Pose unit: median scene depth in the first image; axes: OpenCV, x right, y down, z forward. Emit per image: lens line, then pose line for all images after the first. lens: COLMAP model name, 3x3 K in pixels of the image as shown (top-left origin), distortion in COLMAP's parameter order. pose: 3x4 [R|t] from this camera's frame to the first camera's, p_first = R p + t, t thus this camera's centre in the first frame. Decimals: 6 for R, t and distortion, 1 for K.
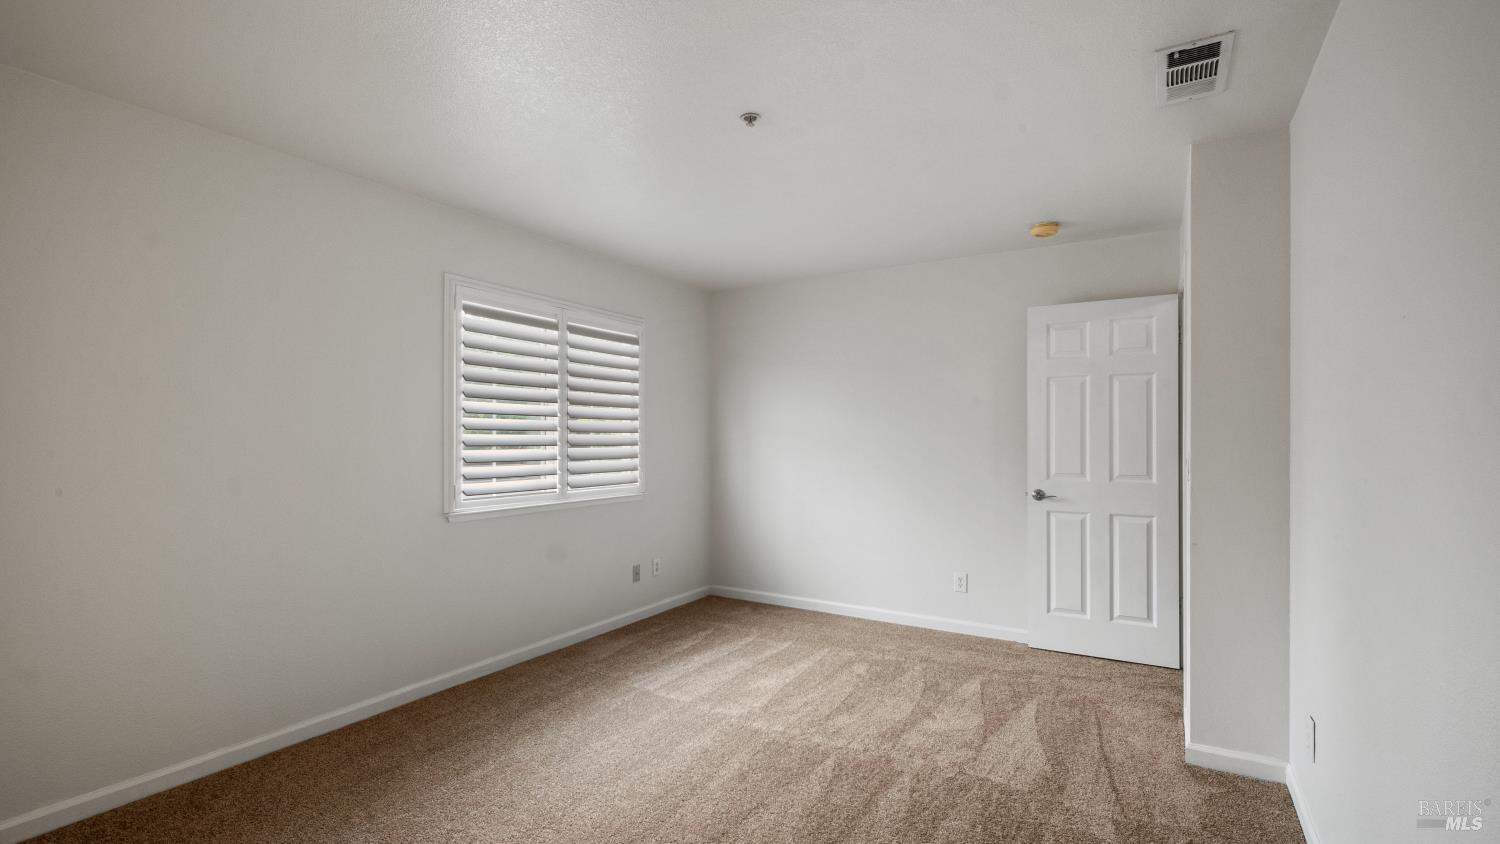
lens RADIAL K [[680.8, 0, 752.8], [0, 680.8, 436.2], [0, 0, 1]] dist [0.003386, -0.000166]
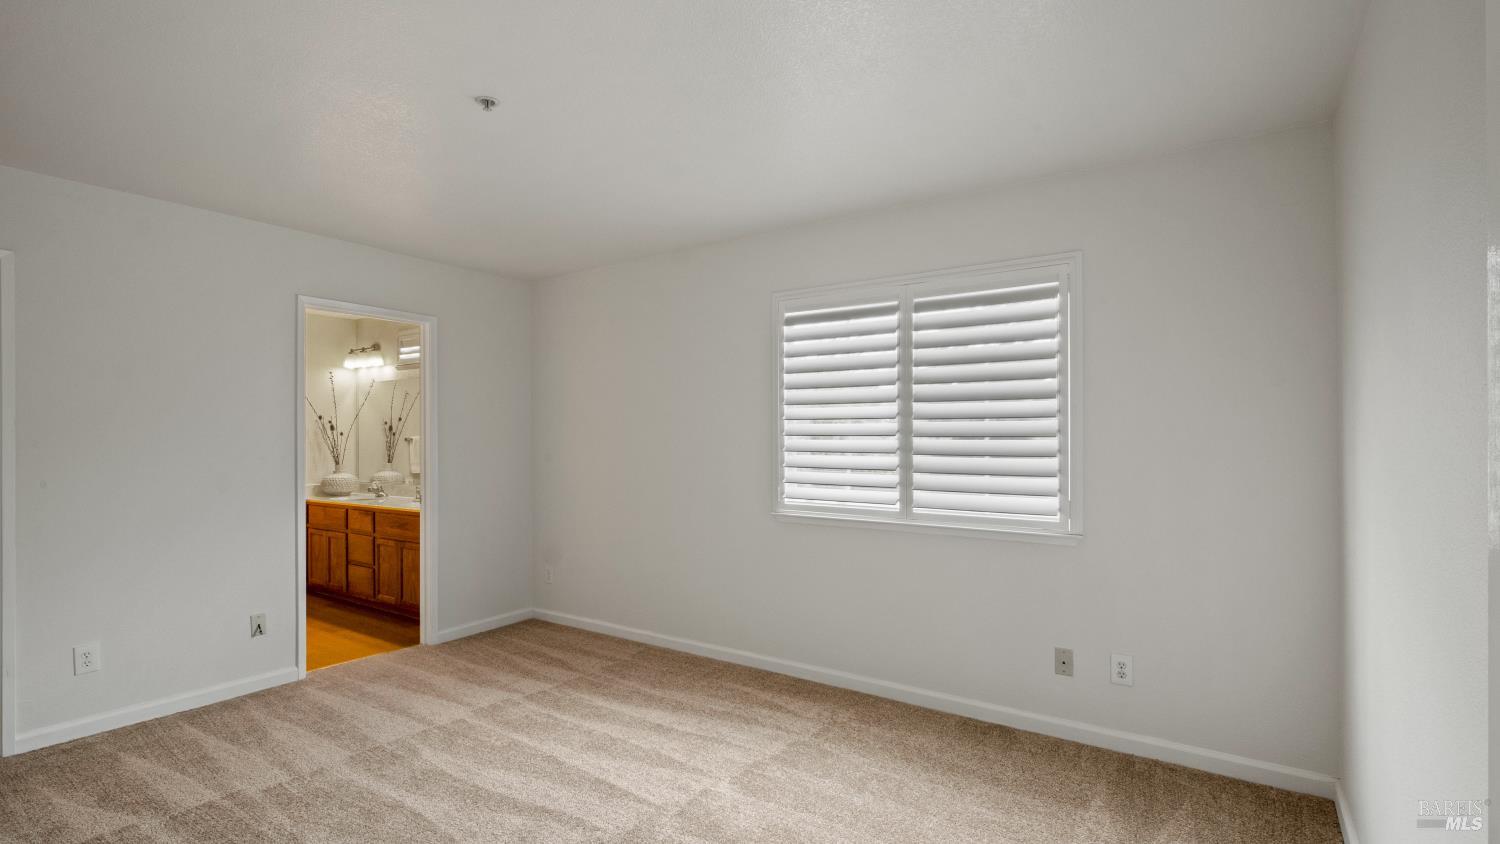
lens RADIAL K [[680.8, 0, 752.8], [0, 680.8, 436.2], [0, 0, 1]] dist [0.003386, -0.000166]
pose [[-0.058210, -0.001681, -0.998303, 0.528604], [-0.000972, 0.999998, -0.001628, -0.005117], [0.998304, 0.000876, -0.058211, 0.843297]]
